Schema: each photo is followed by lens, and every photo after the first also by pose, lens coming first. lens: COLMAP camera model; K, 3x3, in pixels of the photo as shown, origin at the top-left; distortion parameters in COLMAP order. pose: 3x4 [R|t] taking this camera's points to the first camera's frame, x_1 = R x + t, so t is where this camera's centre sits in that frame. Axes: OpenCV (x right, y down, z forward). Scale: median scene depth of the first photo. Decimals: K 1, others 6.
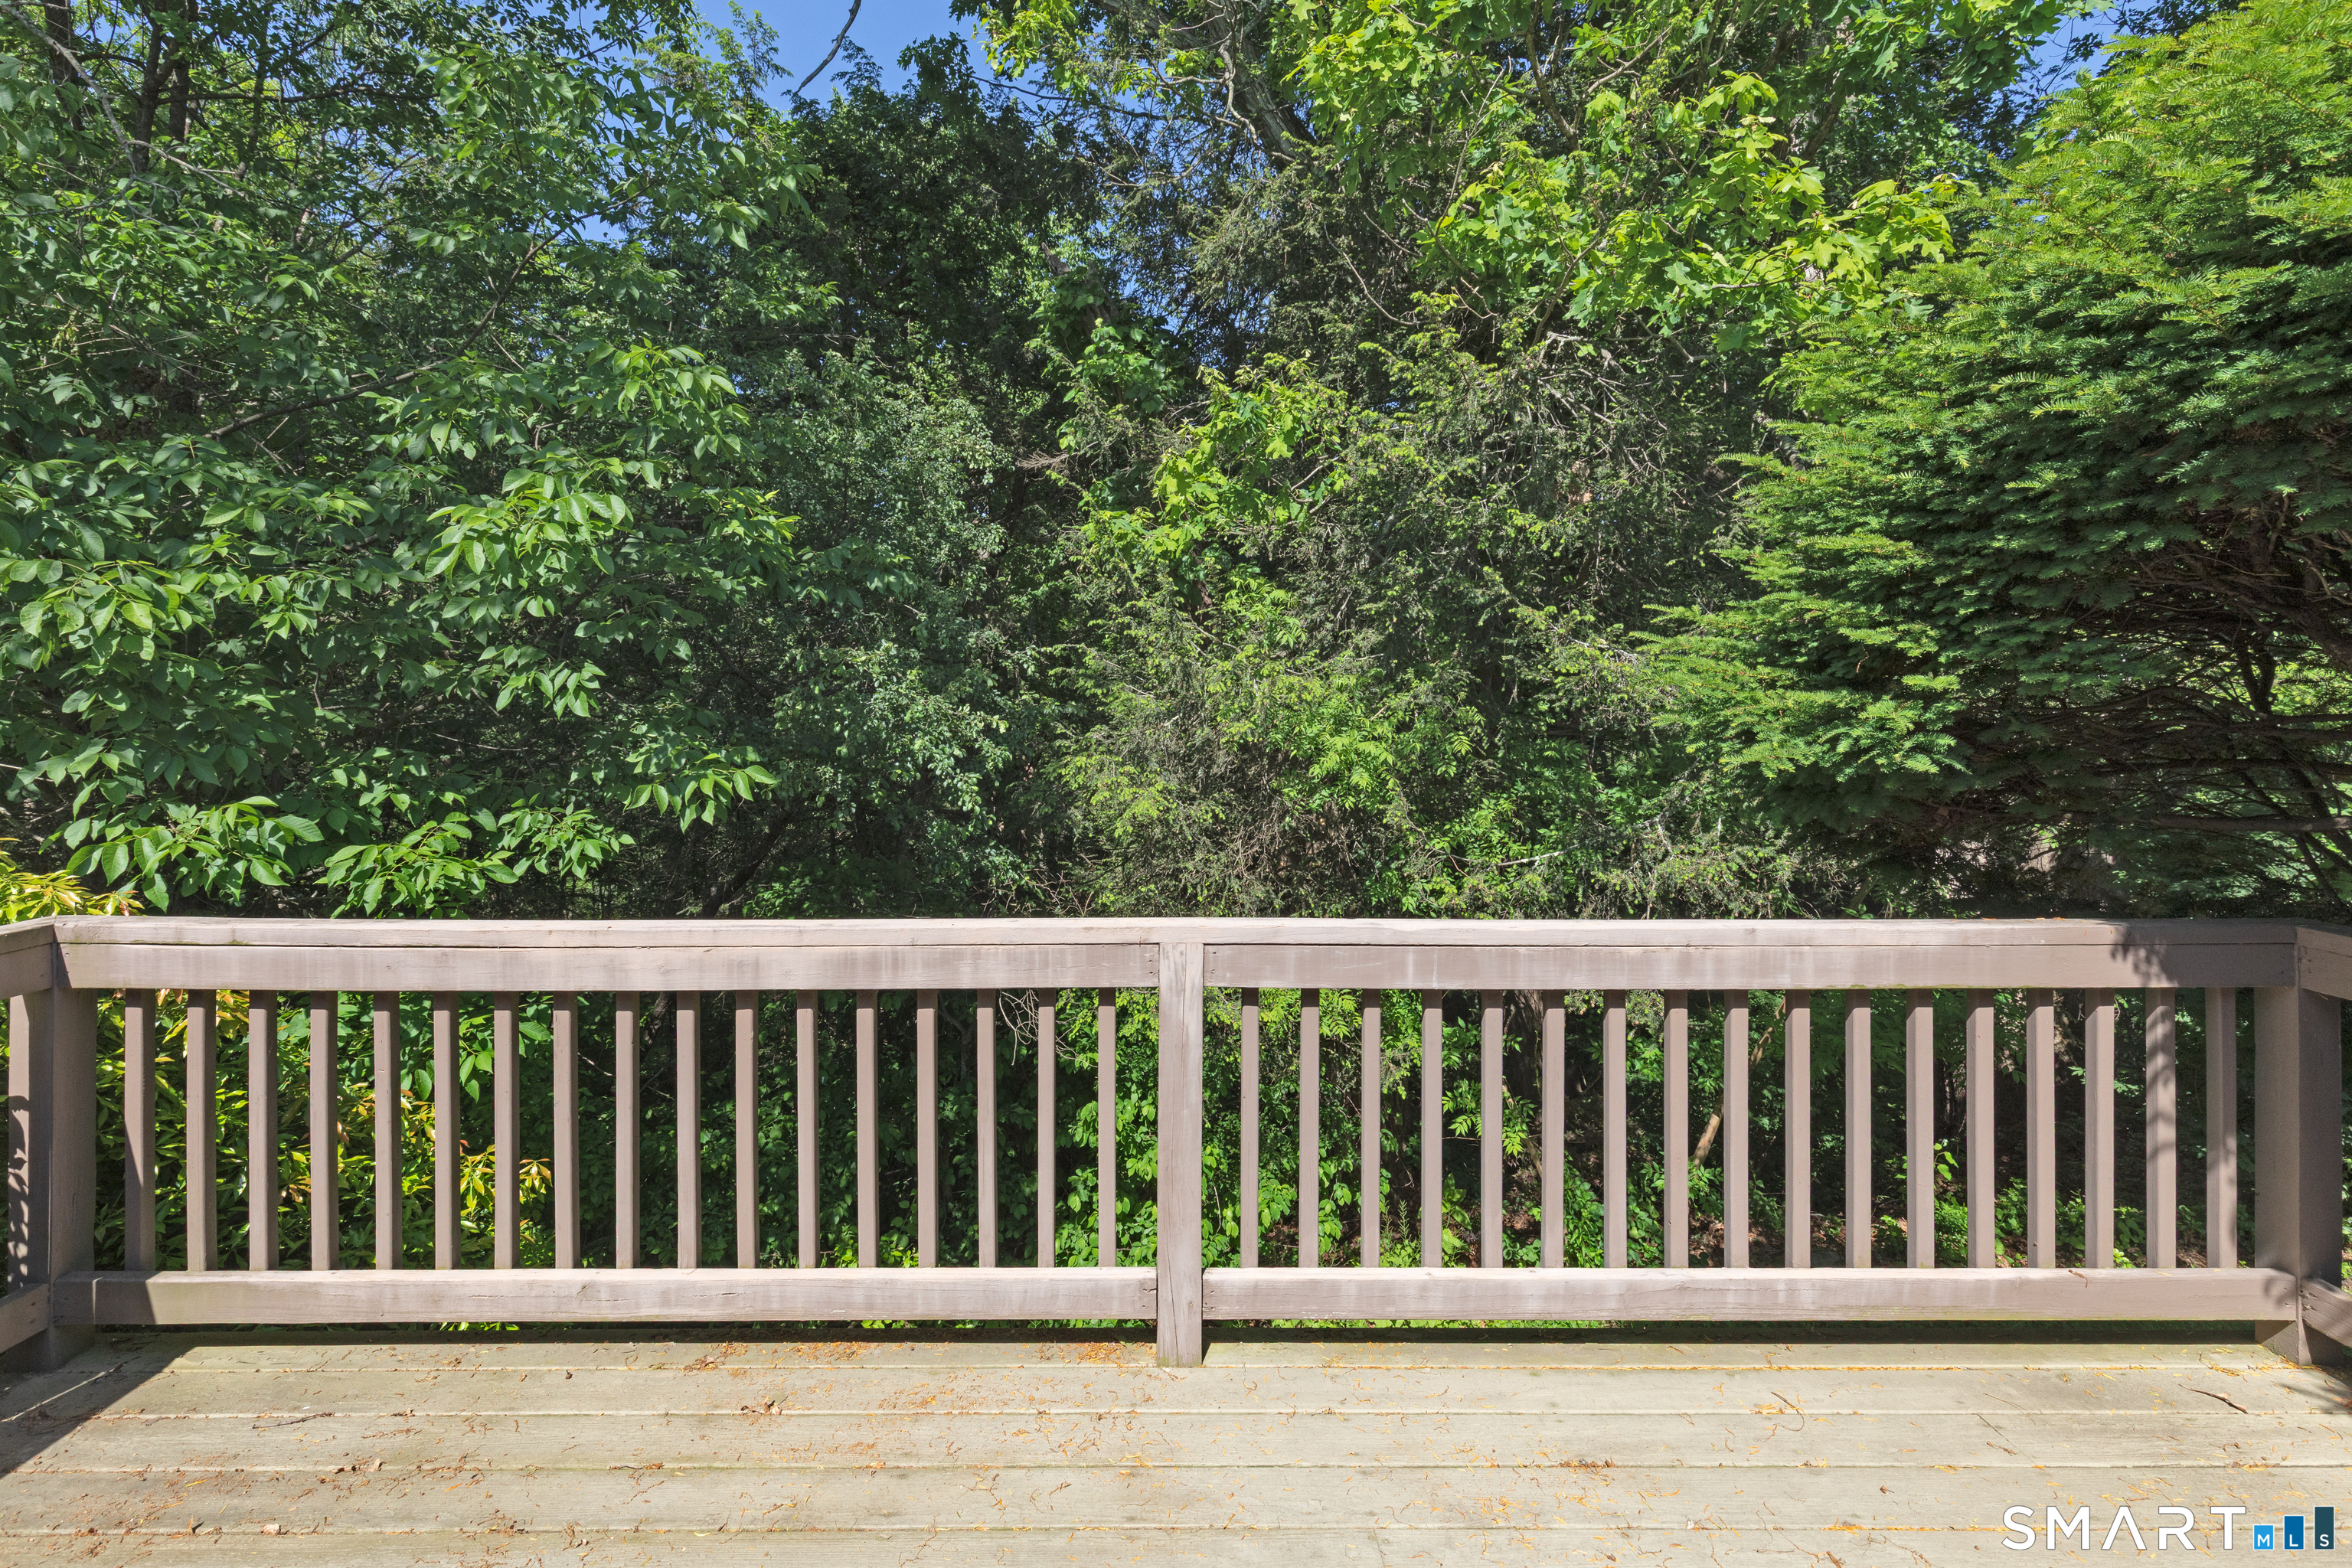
lens RADIAL K [[1129.1, 0, 1189.6], [0, 1129.1, 688.8], [0, 0, 1]] dist [0.009160, -0.000331]
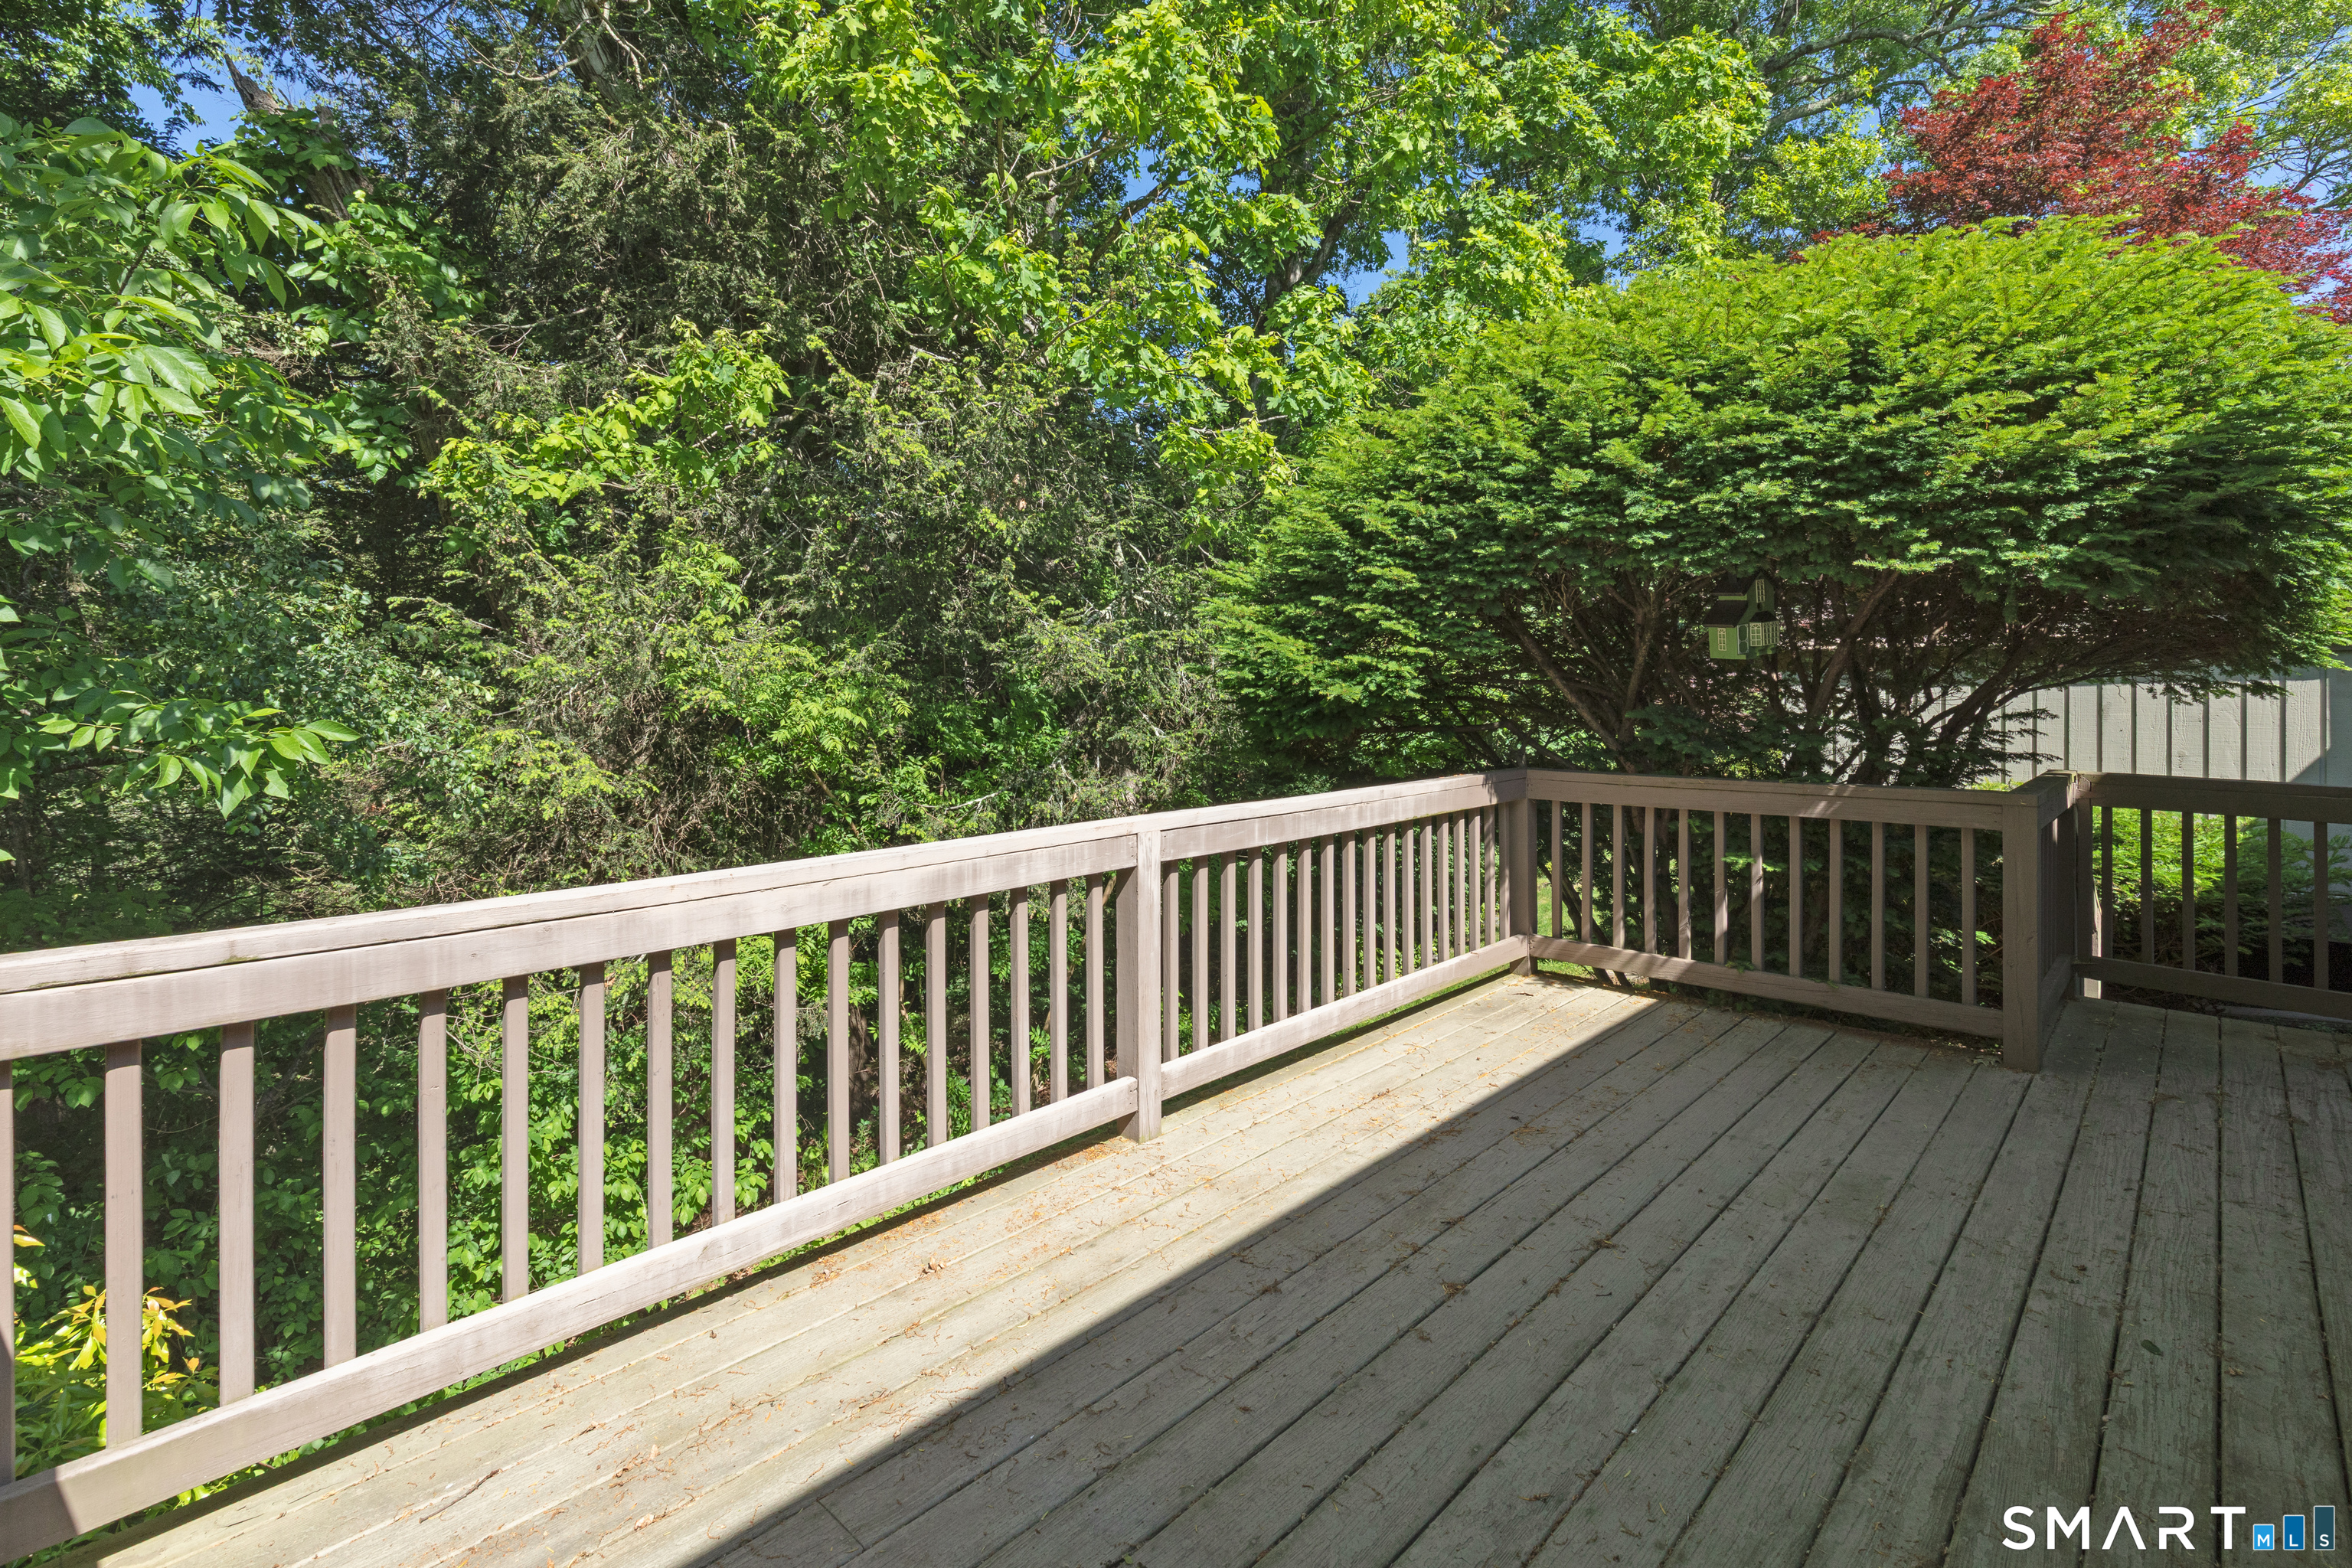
lens RADIAL K [[1151.7, 0, 1177.7], [0, 1151.7, 684.2], [0, 0, 1]] dist [0.001784, -0.000338]
pose [[0.677588, -0.009250, 0.735383, -0.742982], [-0.006721, 0.999801, 0.018769, 0.009740], [-0.735411, -0.017660, 0.677392, 0.019097]]
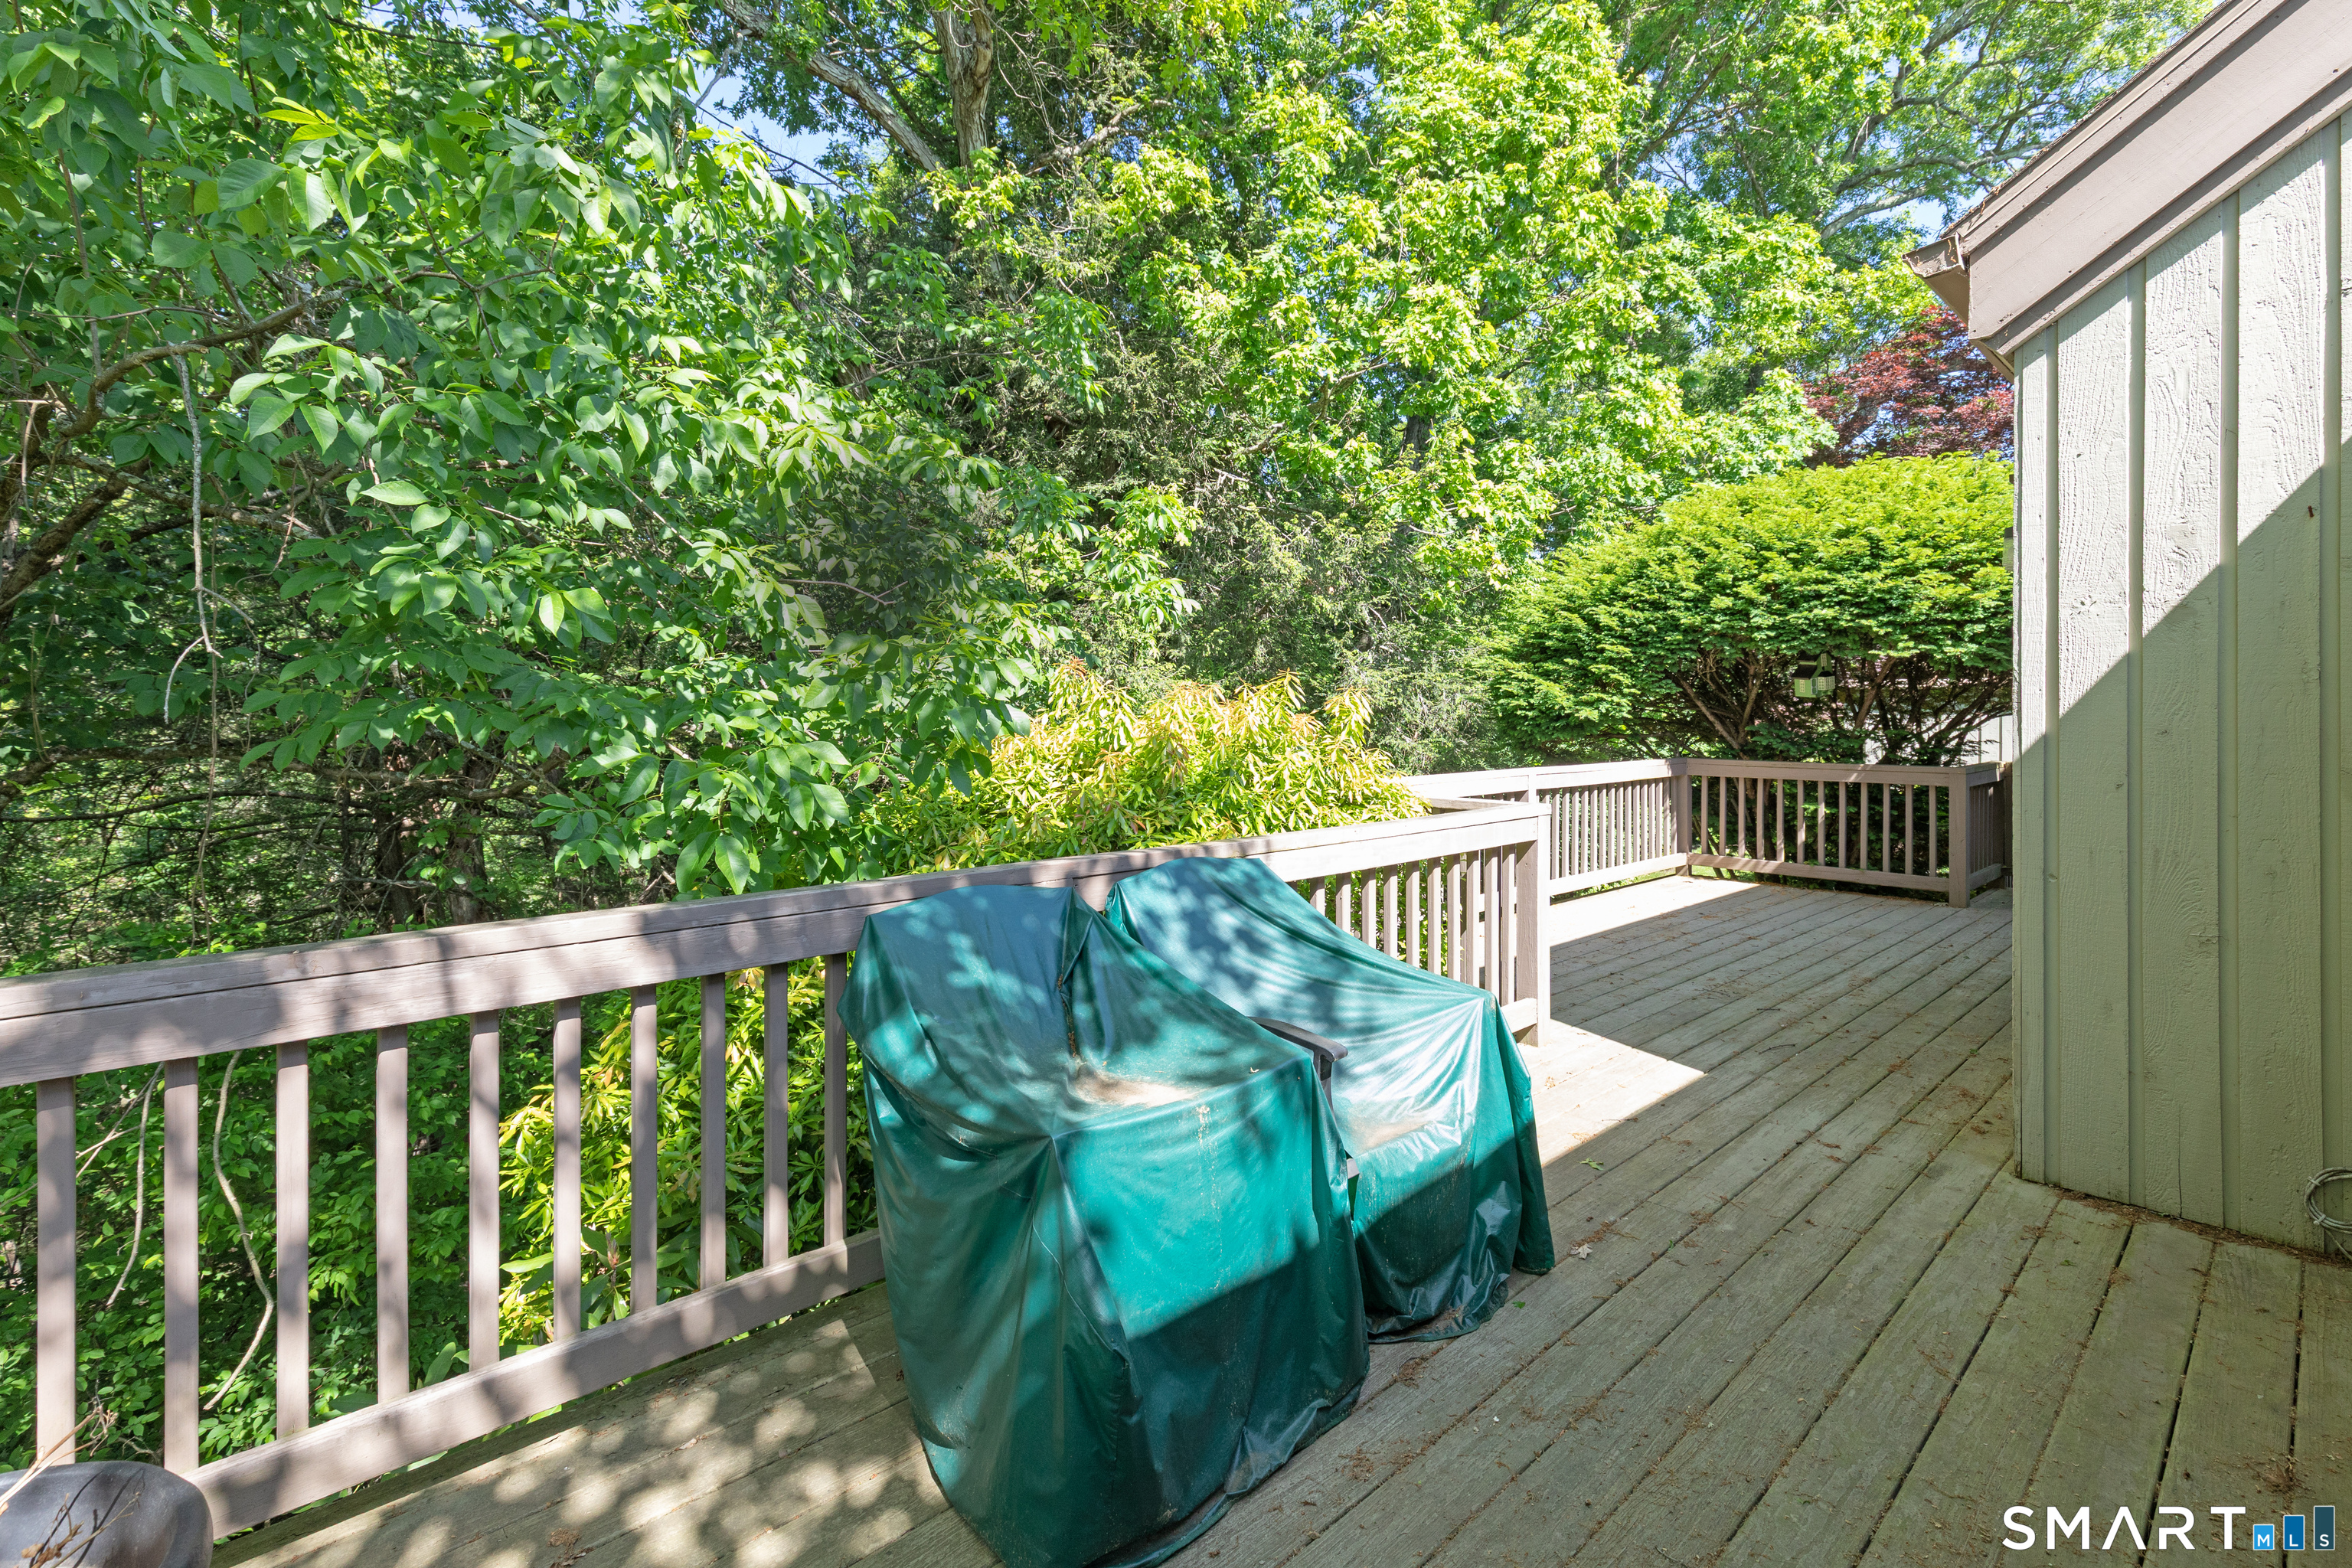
lens RADIAL K [[1129.1, 0, 1189.6], [0, 1129.1, 688.8], [0, 0, 1]] dist [0.009160, -0.000331]
pose [[0.708344, 0.005375, 0.705847, -2.014830], [-0.013924, 0.999883, 0.006359, -0.013879], [-0.705730, -0.014333, 0.708336, -0.343959]]
